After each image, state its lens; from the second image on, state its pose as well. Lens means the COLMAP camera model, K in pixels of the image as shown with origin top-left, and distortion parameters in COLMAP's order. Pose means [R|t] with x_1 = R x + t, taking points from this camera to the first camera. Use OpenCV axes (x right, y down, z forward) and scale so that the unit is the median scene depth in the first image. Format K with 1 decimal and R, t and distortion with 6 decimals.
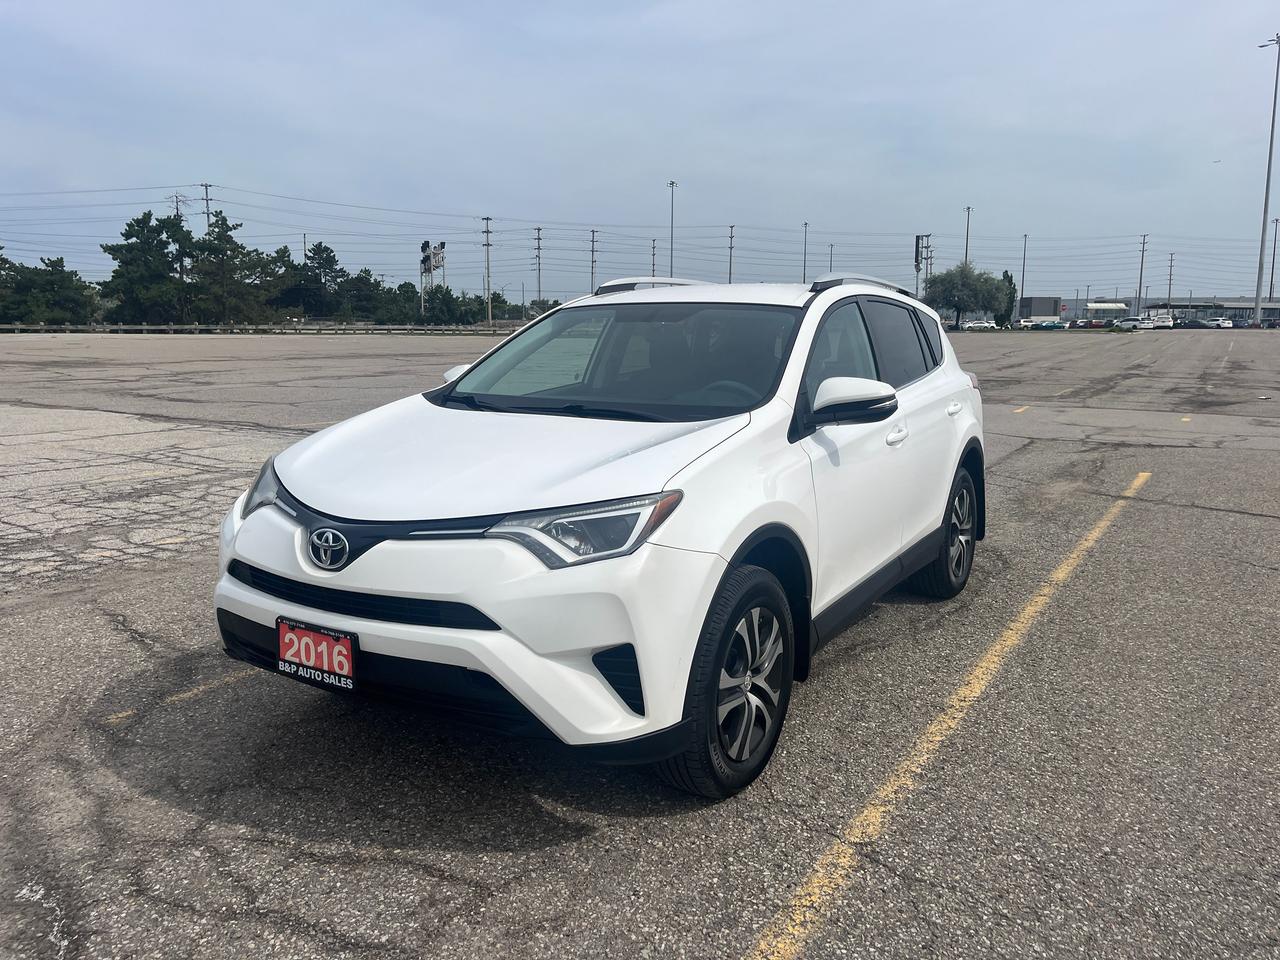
lens RADIAL K [[973.2, 0, 636.7], [0, 973.2, 472.3], [0, 0, 1]] dist [0.062351, -0.086836]
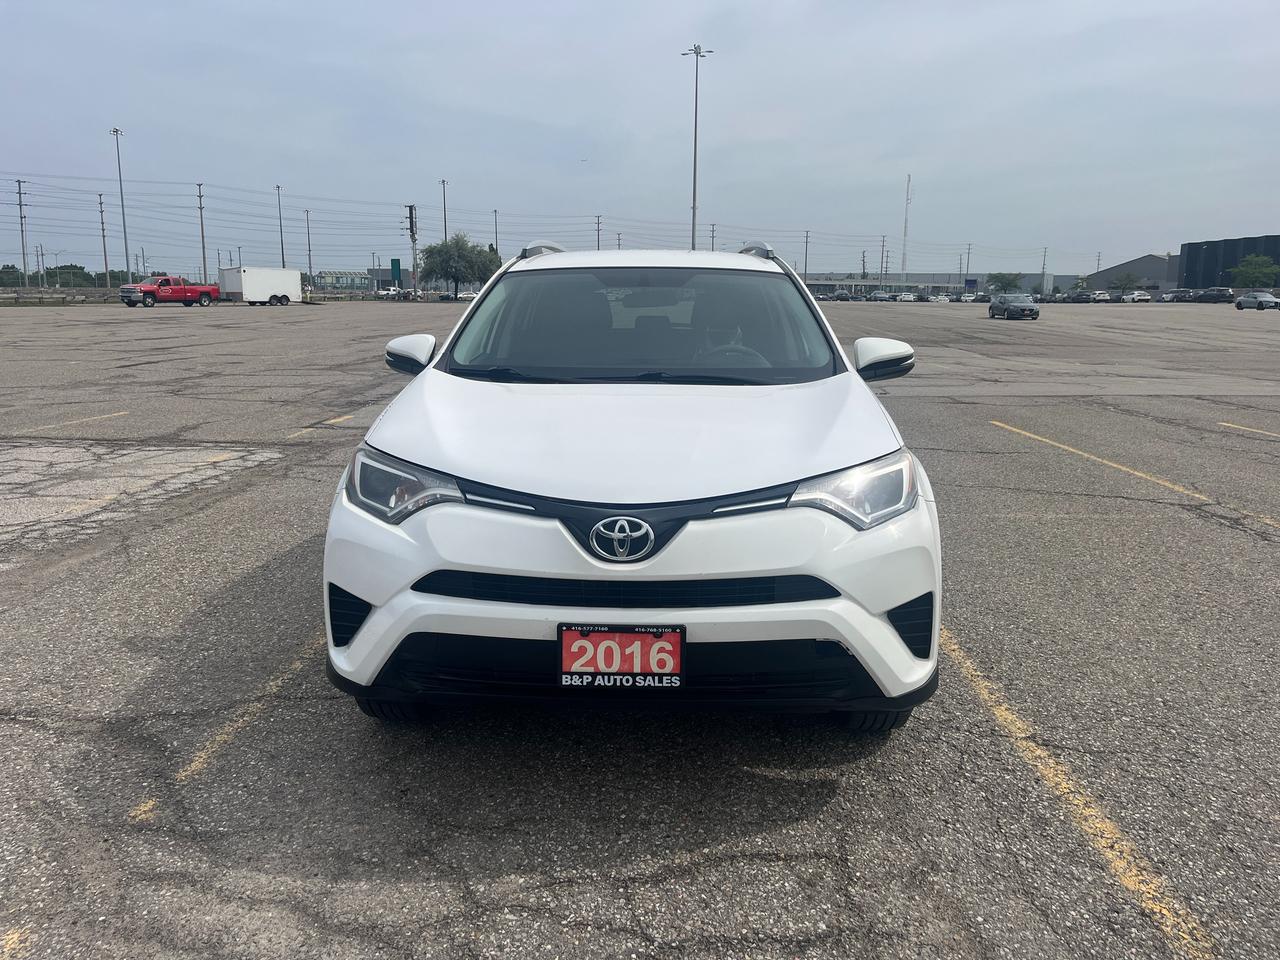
lens RADIAL K [[973.2, 0, 636.7], [0, 973.2, 472.3], [0, 0, 1]] dist [0.062351, -0.086836]
pose [[0.870202, -0.087084, 0.484938, -0.735527], [0.072737, 0.996178, 0.048368, -0.024707], [-0.487297, -0.006817, 0.873210, 0.219477]]
